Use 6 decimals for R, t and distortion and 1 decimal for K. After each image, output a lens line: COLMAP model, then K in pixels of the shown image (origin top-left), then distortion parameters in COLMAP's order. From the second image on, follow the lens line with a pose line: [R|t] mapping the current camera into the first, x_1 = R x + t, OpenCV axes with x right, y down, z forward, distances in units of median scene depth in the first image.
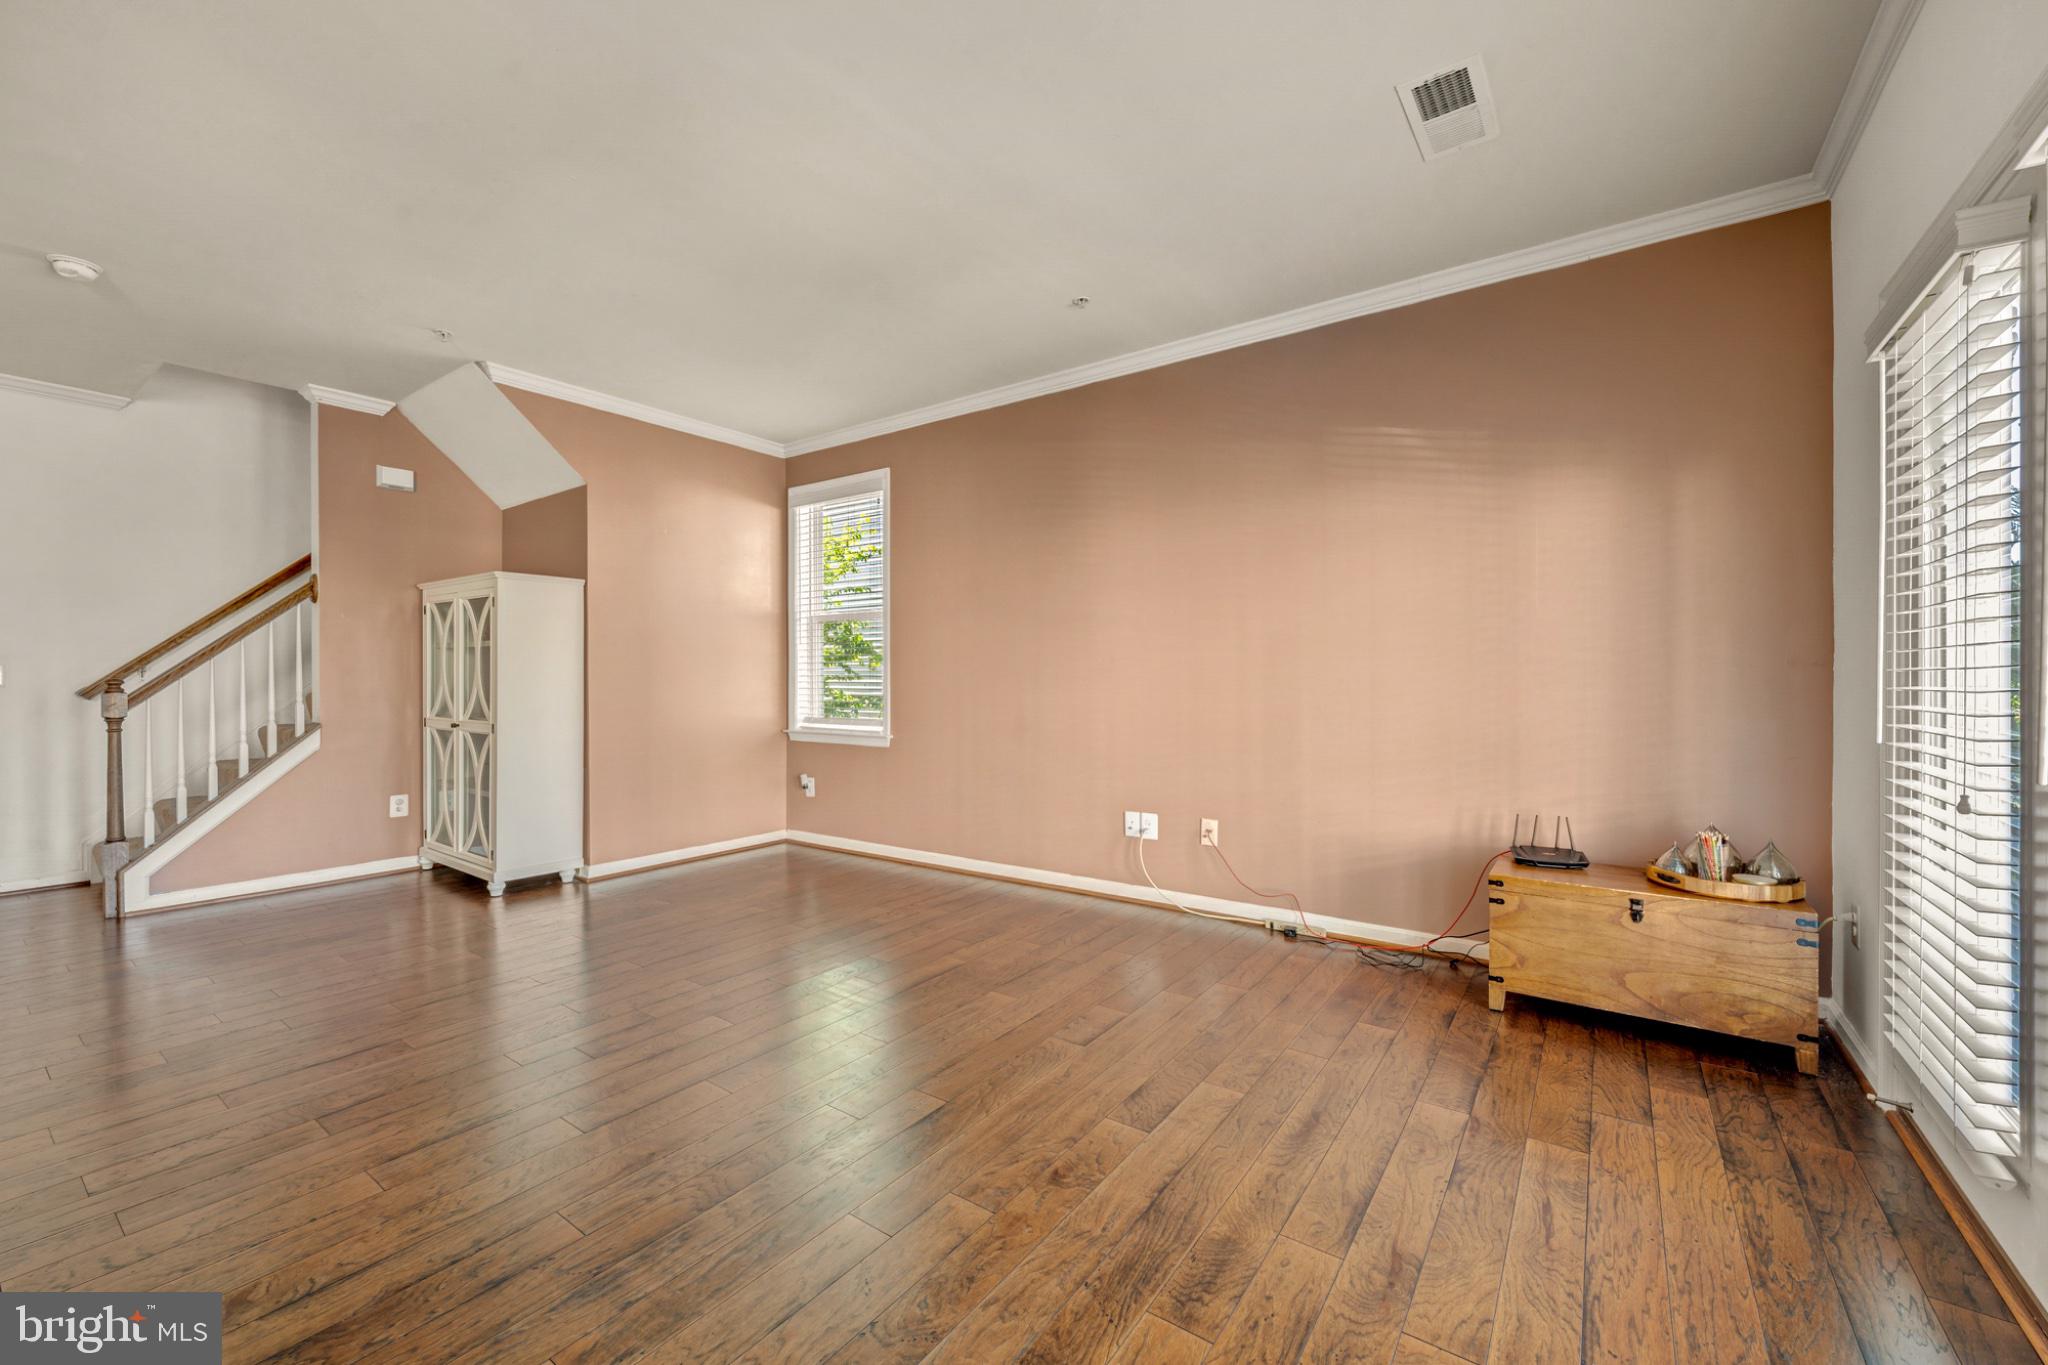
lens RADIAL K [[780.3, 0, 1040.1], [0, 780.3, 683.1], [0, 0, 1]] dist [0.022986, -0.000462]
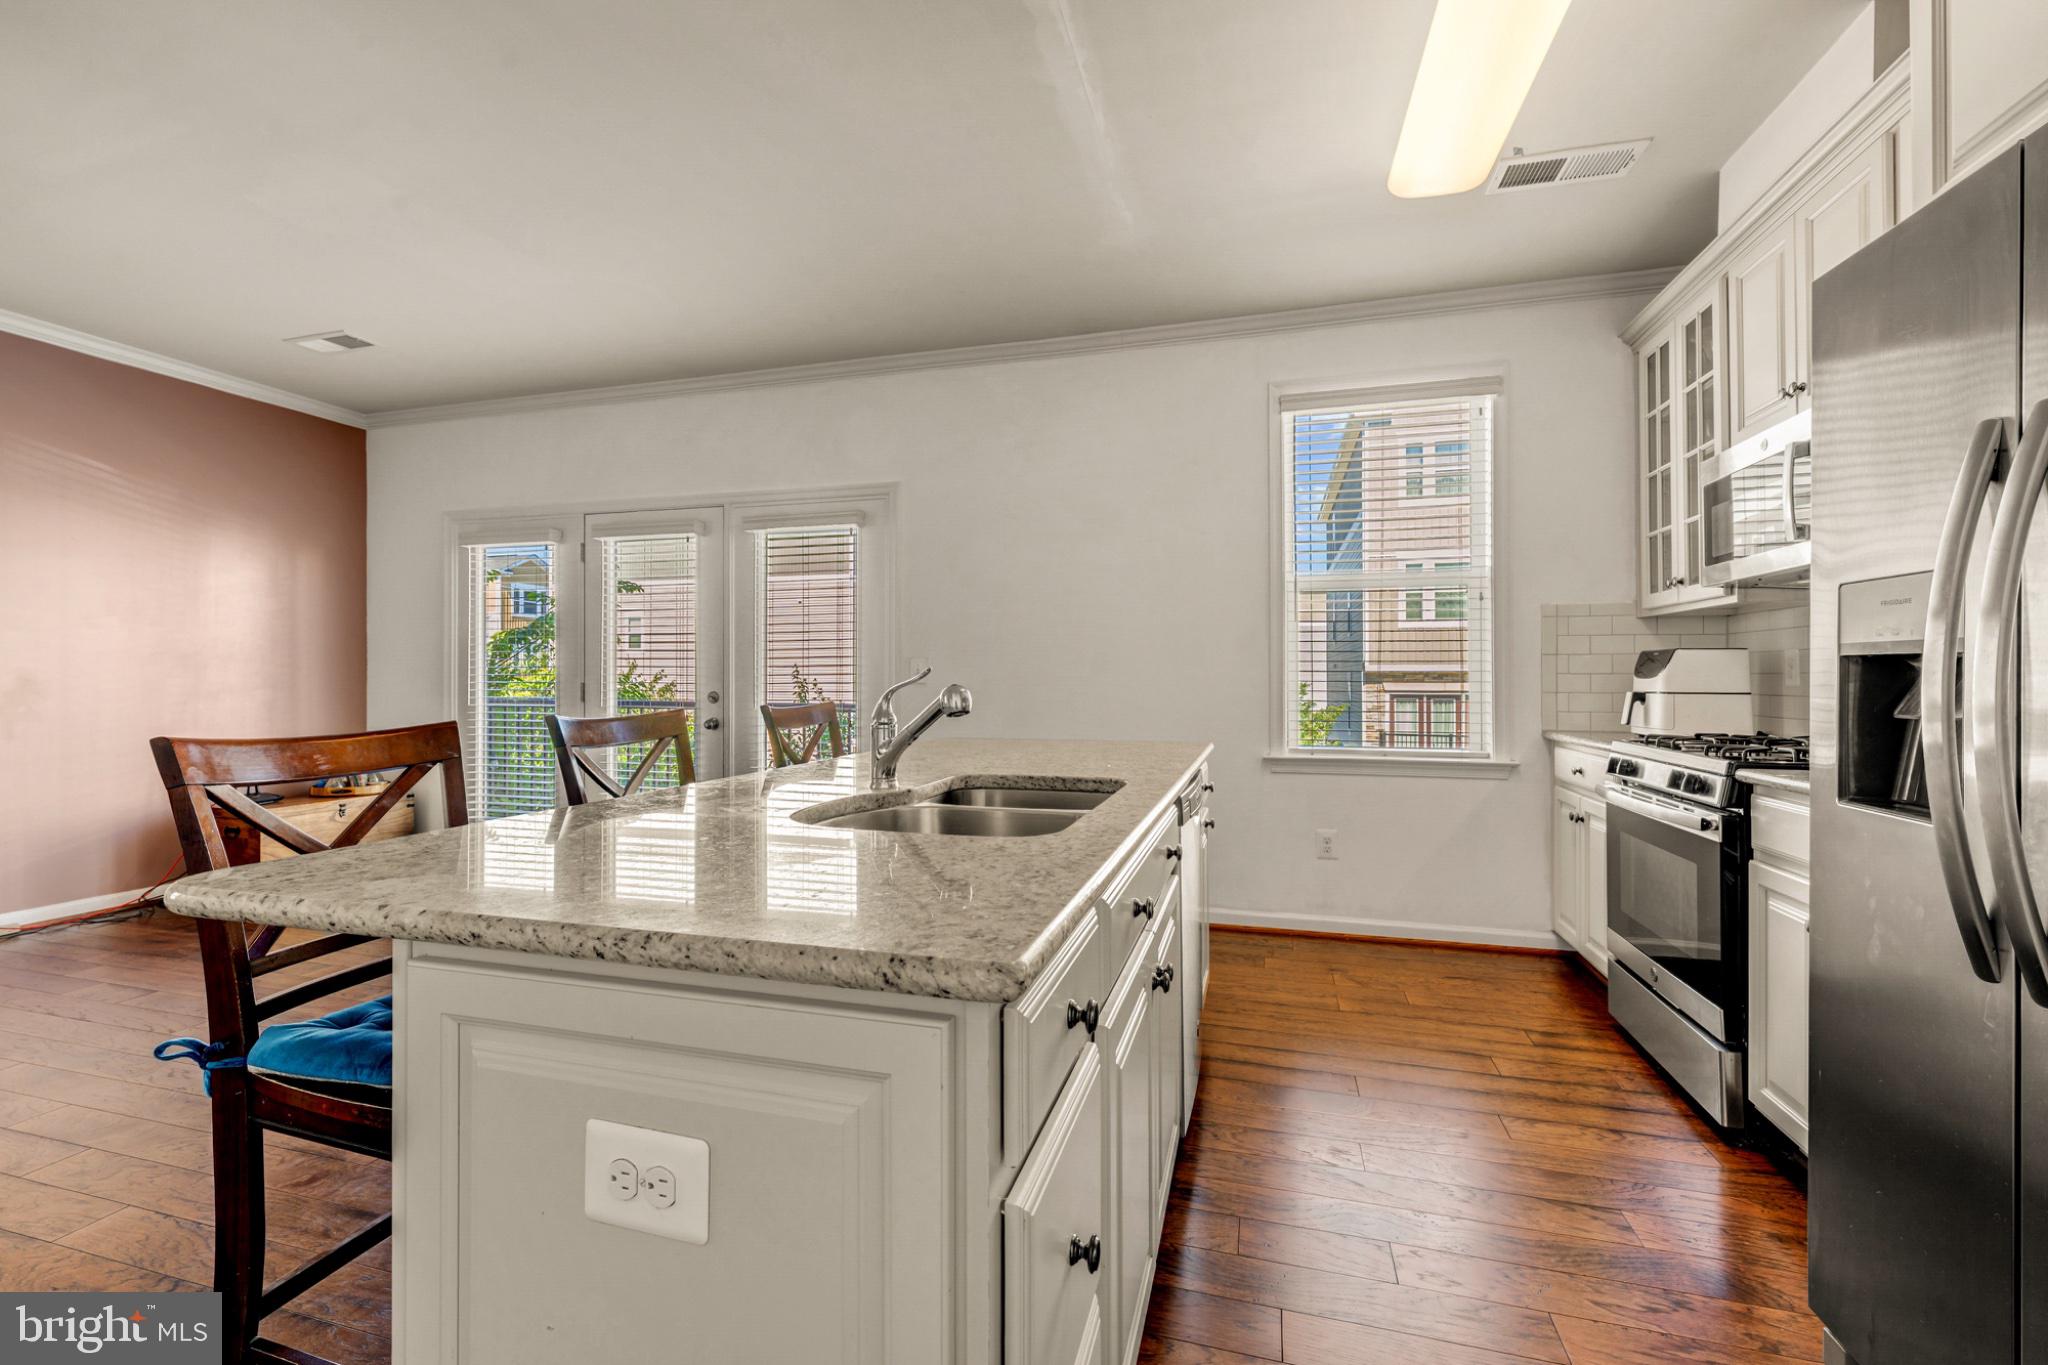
lens RADIAL K [[861.6, 0, 1014.4], [0, 861.6, 674.7], [0, 0, 1]] dist [-0.000949, 0.000154]
pose [[-0.354180, 0.004419, 0.935167, -1.209566], [0.010244, 0.999947, -0.000845, 0.004413], [-0.935121, 0.009281, -0.354207, 0.187036]]
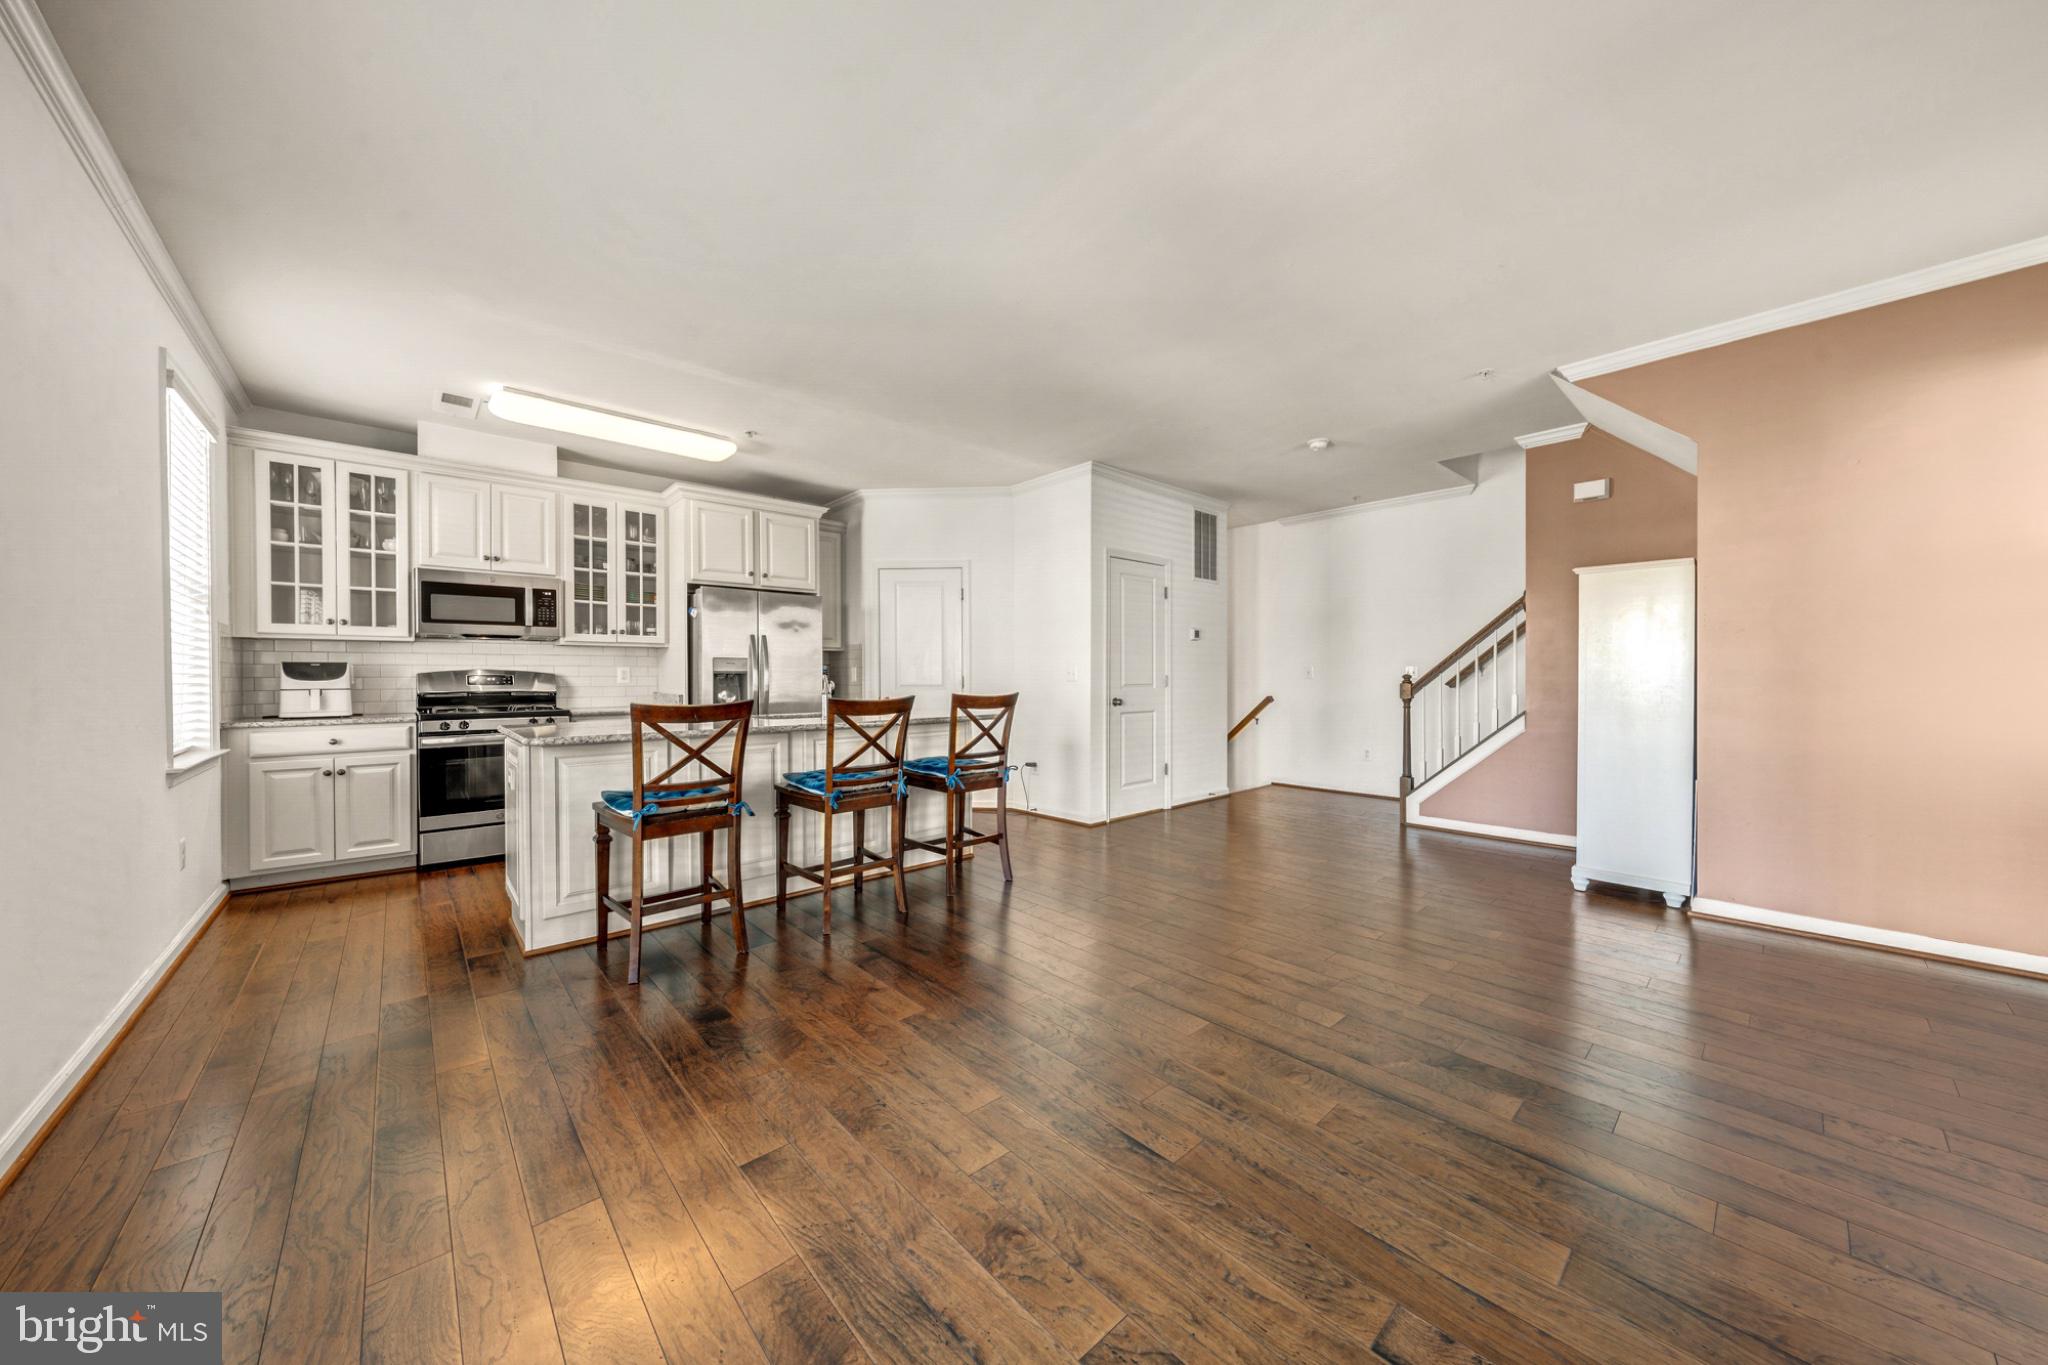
lens RADIAL K [[700.9, 0, 1023.3], [0, 700.9, 685.6], [0, 0, 1]] dist [-0.002927, -0.000340]
pose [[-0.203437, 0.014536, -0.978980, 0.432709], [-0.005140, 0.999860, 0.015914, -0.002801], [0.979075, 0.008269, -0.203333, 0.645638]]
